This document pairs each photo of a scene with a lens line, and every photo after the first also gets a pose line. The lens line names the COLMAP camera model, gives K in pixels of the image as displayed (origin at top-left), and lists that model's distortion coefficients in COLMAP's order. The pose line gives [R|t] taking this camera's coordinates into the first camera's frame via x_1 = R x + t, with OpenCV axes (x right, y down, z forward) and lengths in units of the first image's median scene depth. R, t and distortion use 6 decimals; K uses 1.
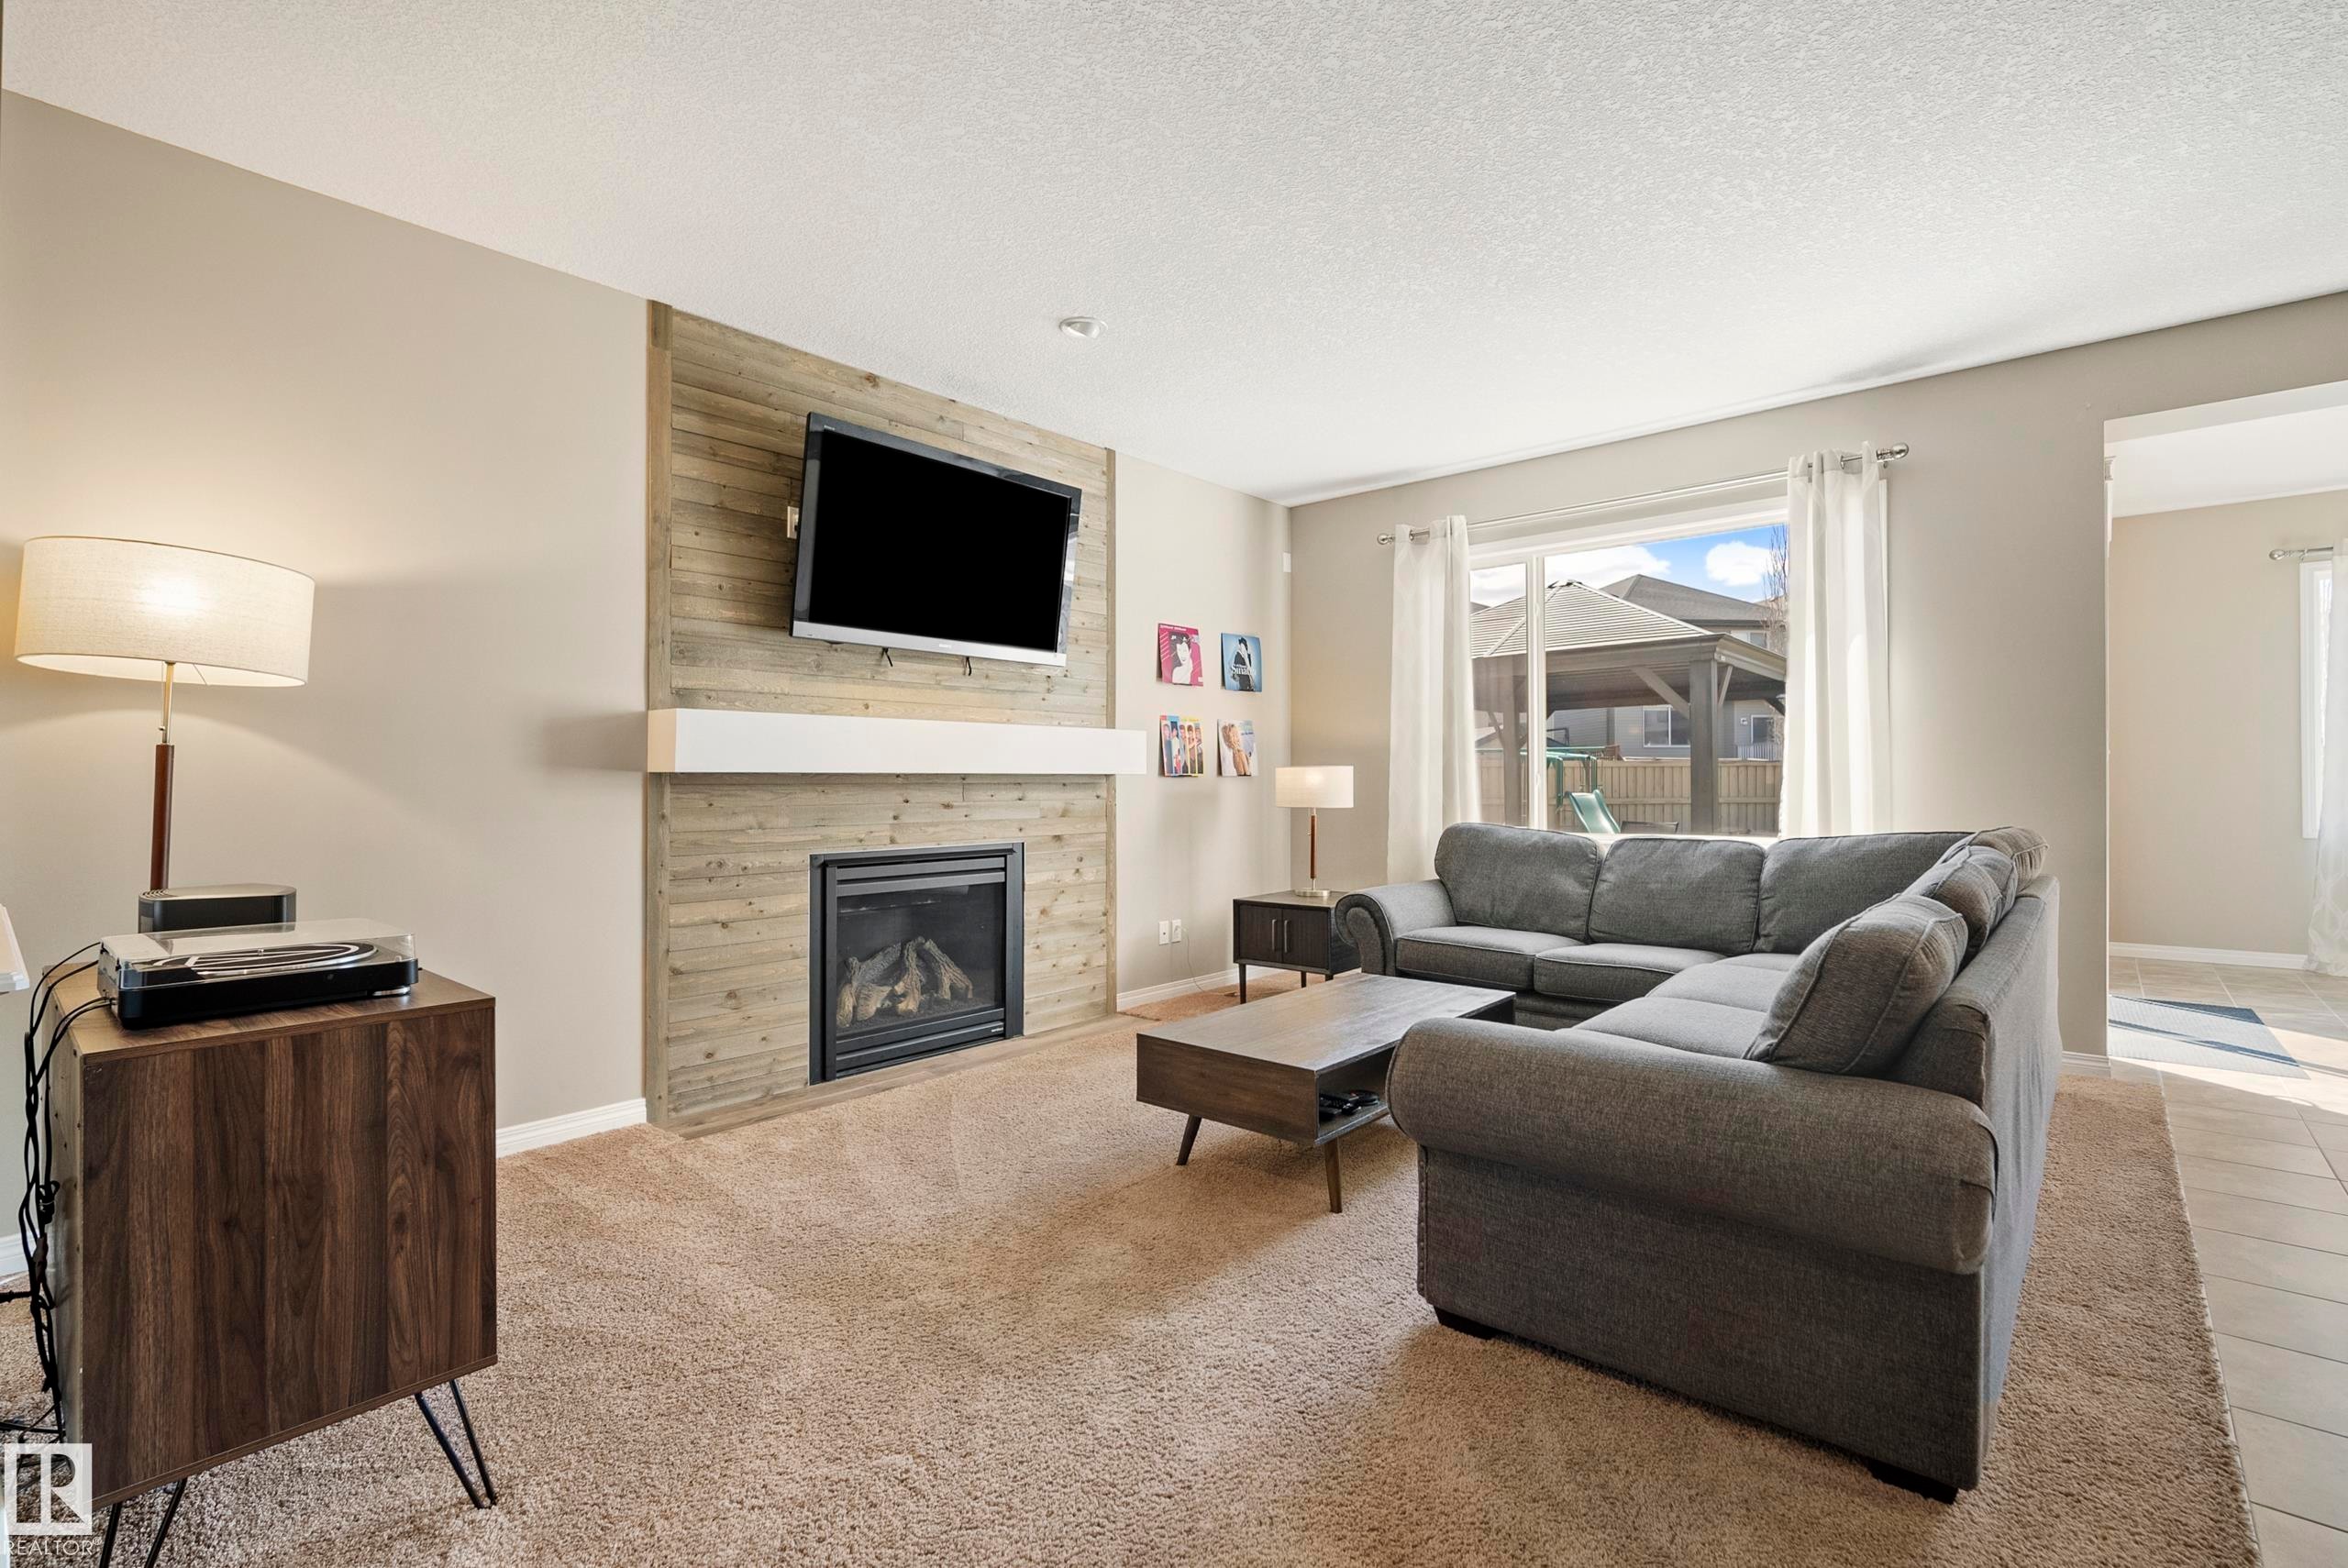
lens RADIAL K [[1071.3, 0, 1175.9], [0, 1071.3, 776.3], [0, 0, 1]] dist [-0.011542, 0.002680]
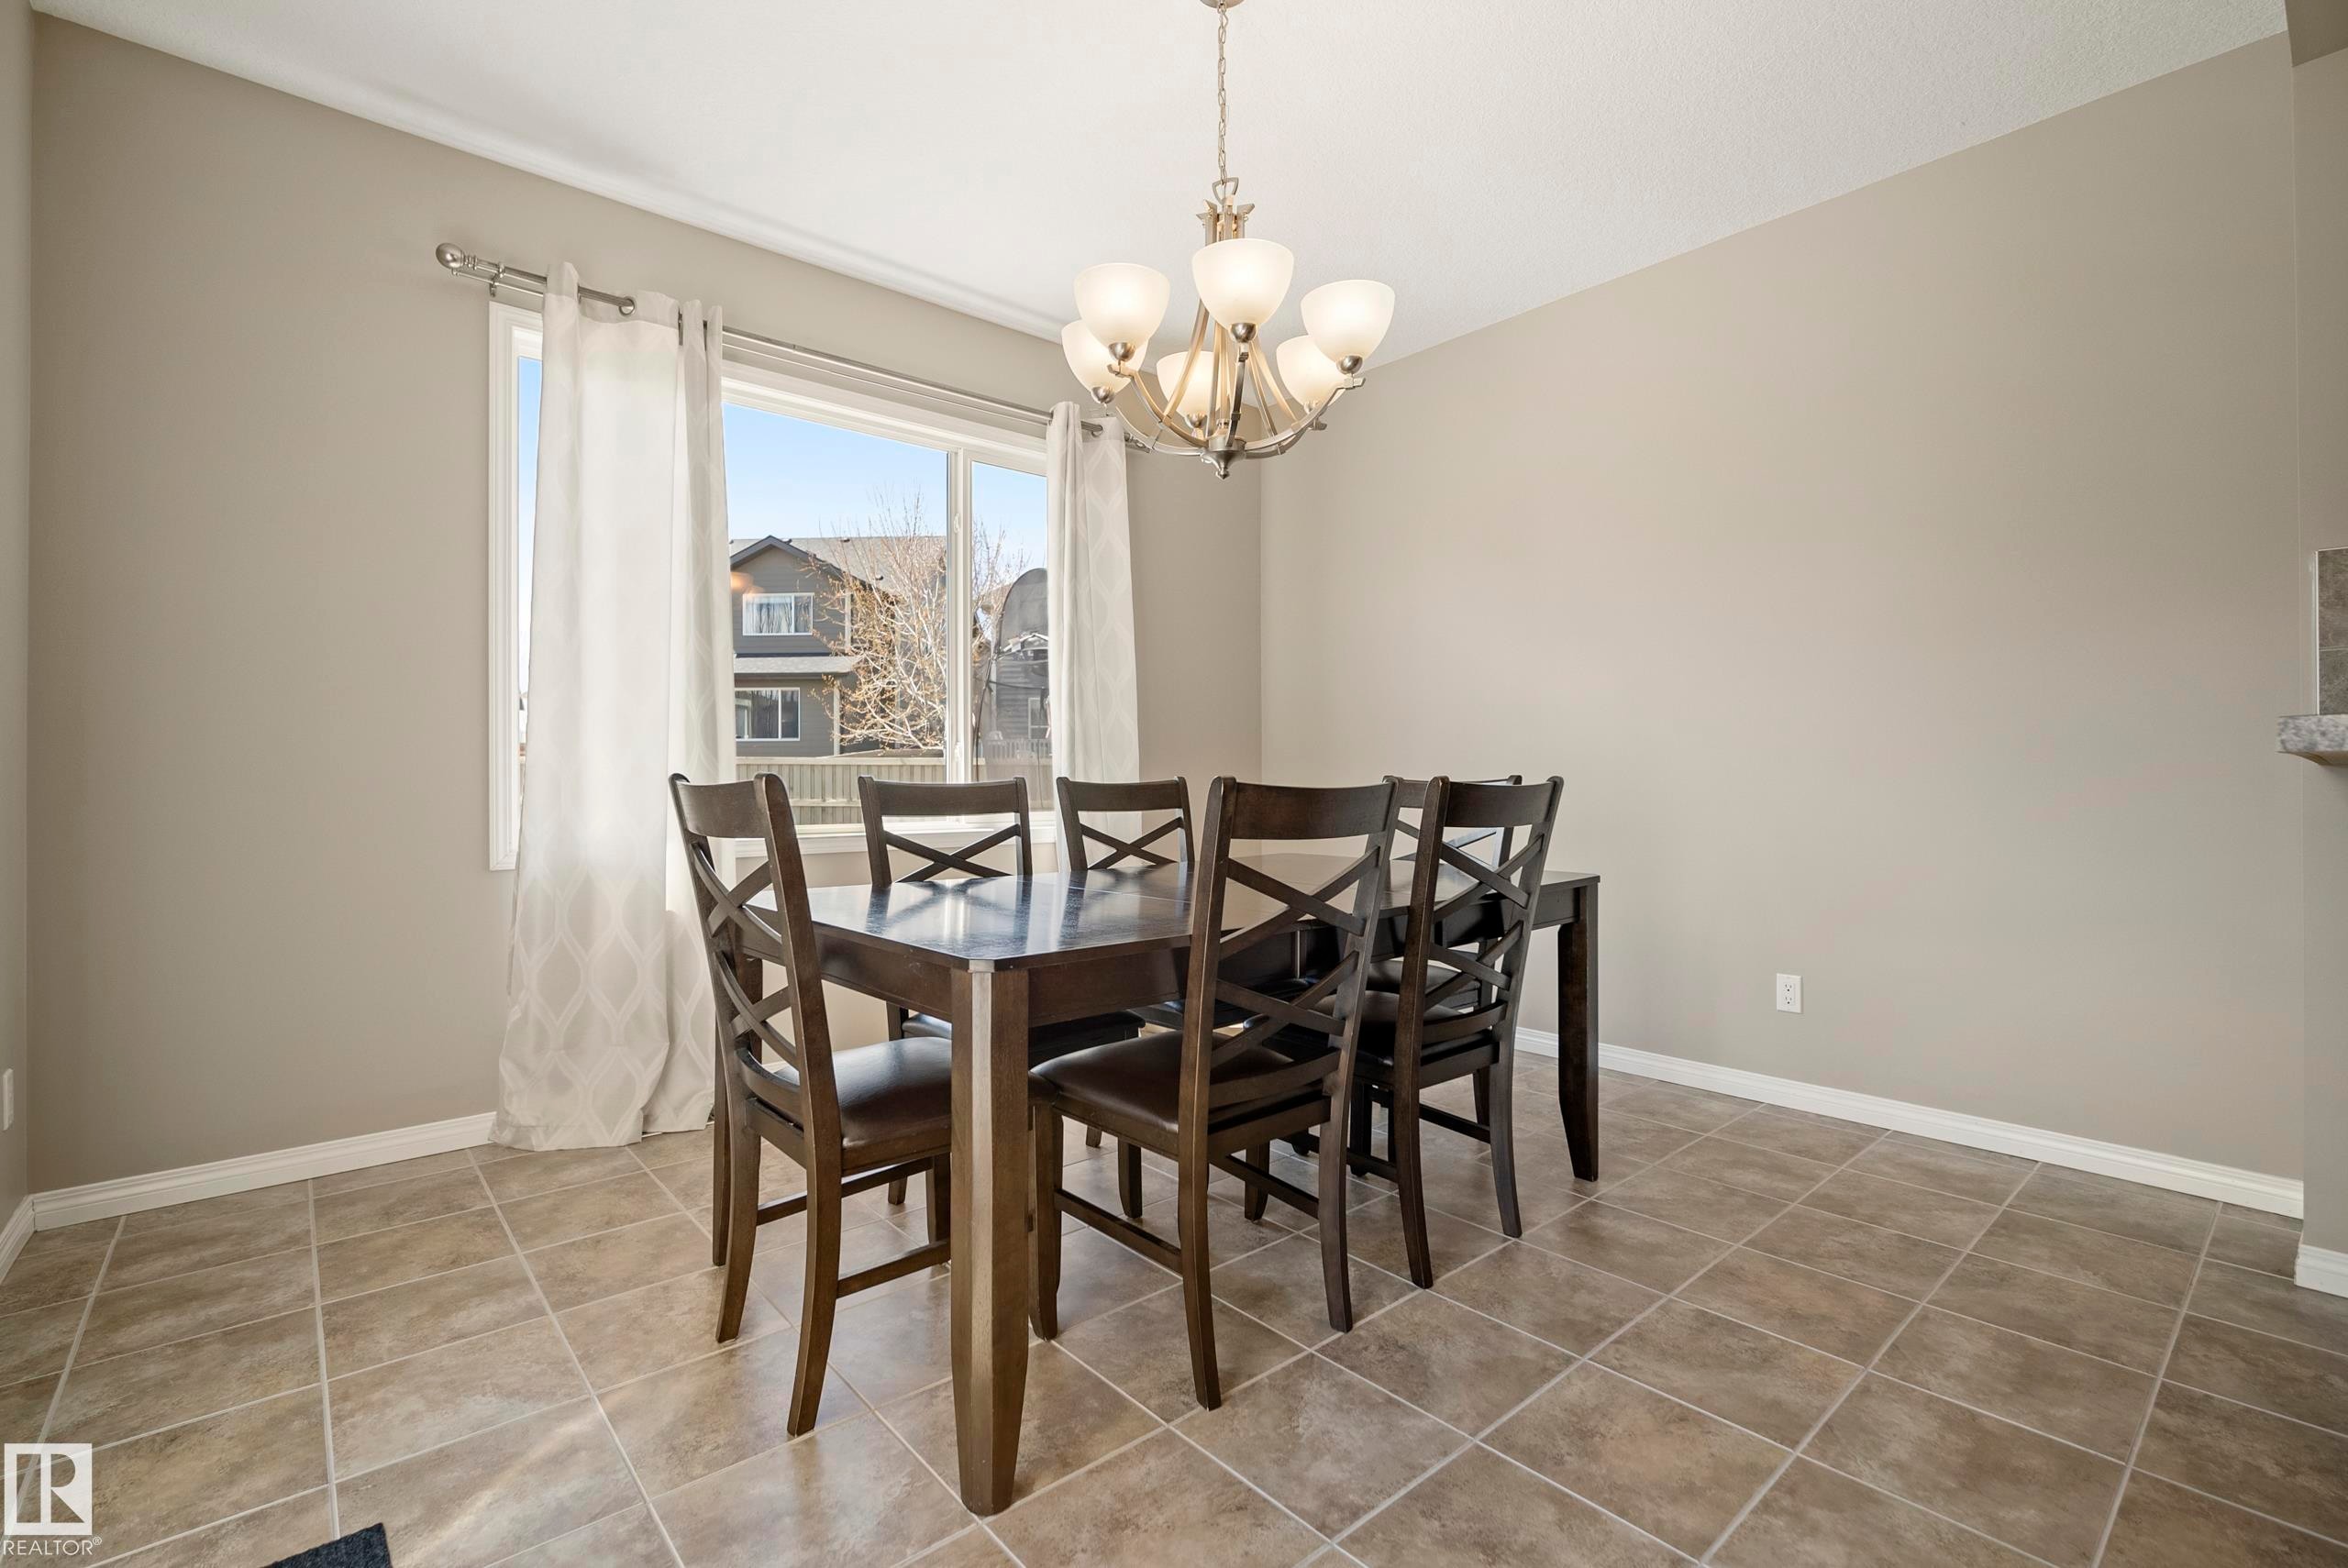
lens RADIAL K [[1042.8, 0, 1172.2], [0, 1042.8, 781.8], [0, 0, 1]] dist [-0.014925, 0.004550]
pose [[0.143344, 0.003563, 0.989667, 0.965165], [-0.005201, 0.999982, -0.002847, 0.027274], [-0.989659, -0.004739, 0.143360, 0.942774]]
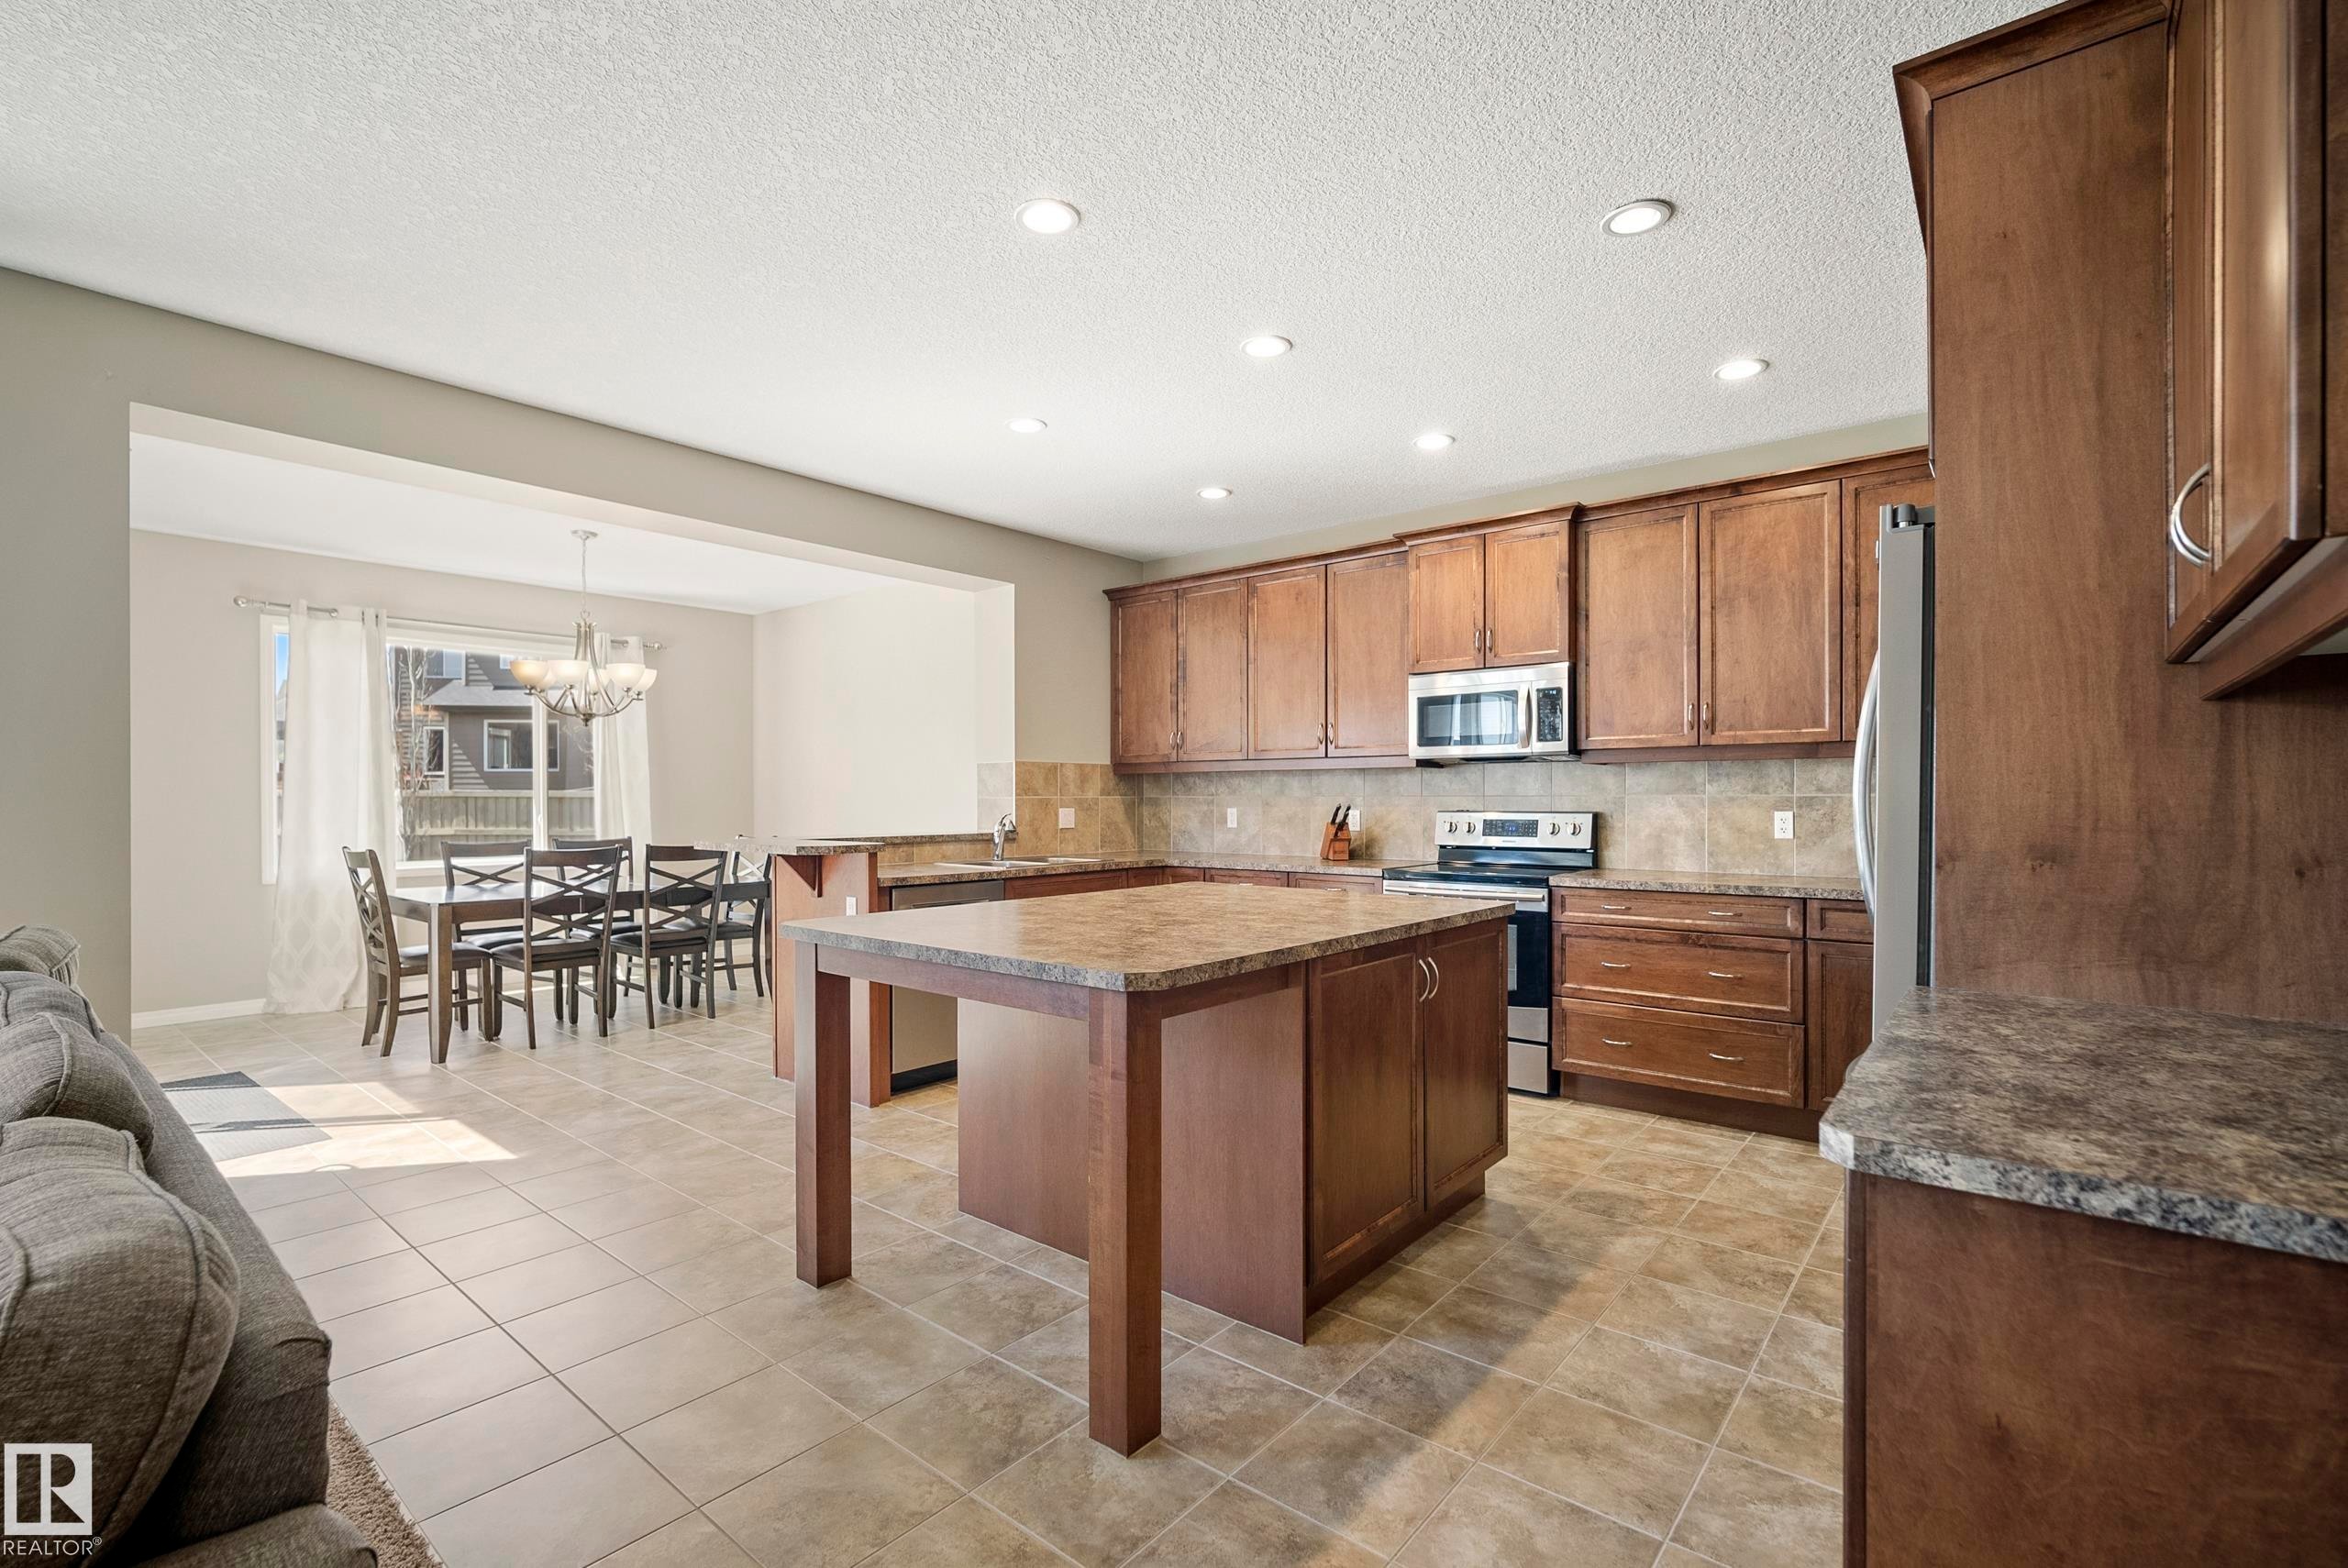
lens RADIAL K [[1042.8, 0, 1180.2], [0, 1042.8, 805.0], [0, 0, 1]] dist [-0.014925, 0.004550]
pose [[-0.026432, -0.000303, 0.999651, 0.068754], [-0.003191, 0.999995, 0.000218, -0.031384], [-0.999646, -0.003185, -0.026432, 0.216665]]
